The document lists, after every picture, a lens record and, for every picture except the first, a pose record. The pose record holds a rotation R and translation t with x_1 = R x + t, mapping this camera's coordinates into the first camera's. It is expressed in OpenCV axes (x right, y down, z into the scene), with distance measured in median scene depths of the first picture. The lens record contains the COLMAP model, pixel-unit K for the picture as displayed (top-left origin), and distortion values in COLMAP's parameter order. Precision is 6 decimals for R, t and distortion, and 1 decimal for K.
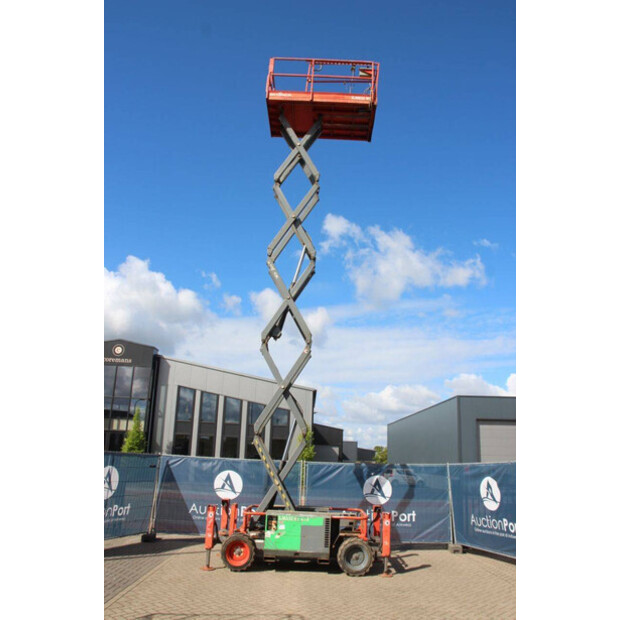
lens RADIAL K [[514.5, 0, 310.0], [0, 514.5, 310.0], [0, 0, 1]] dist [-0.149647, 0.124314]
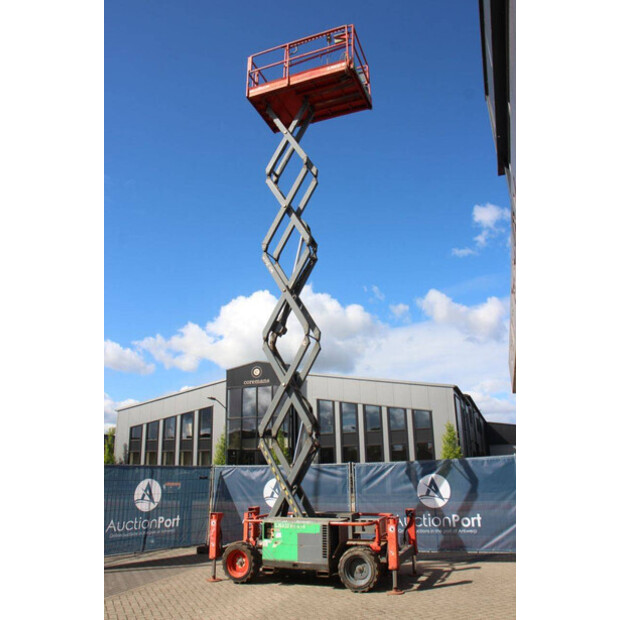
lens RADIAL K [[510.1, 0, 306.2], [0, 510.1, 299.2], [0, 0, 1]] dist [-0.151805, 0.131230]
pose [[0.925529, -0.171015, -0.337862, 0.283382], [0.156263, 0.985188, -0.070610, 0.059710], [0.344933, 0.012557, 0.938543, 0.121710]]
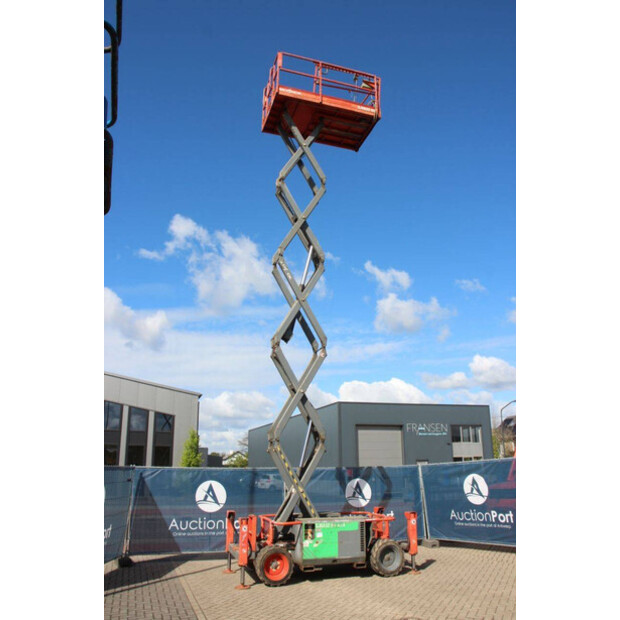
lens RADIAL K [[514.5, 0, 310.0], [0, 514.5, 310.0], [0, 0, 1]] dist [-0.149647, 0.124314]
pose [[0.949311, 0.051111, 0.310155, -0.302367], [-0.047489, 0.998687, -0.019220, 0.012844], [-0.310731, 0.003517, 0.950492, 0.061564]]
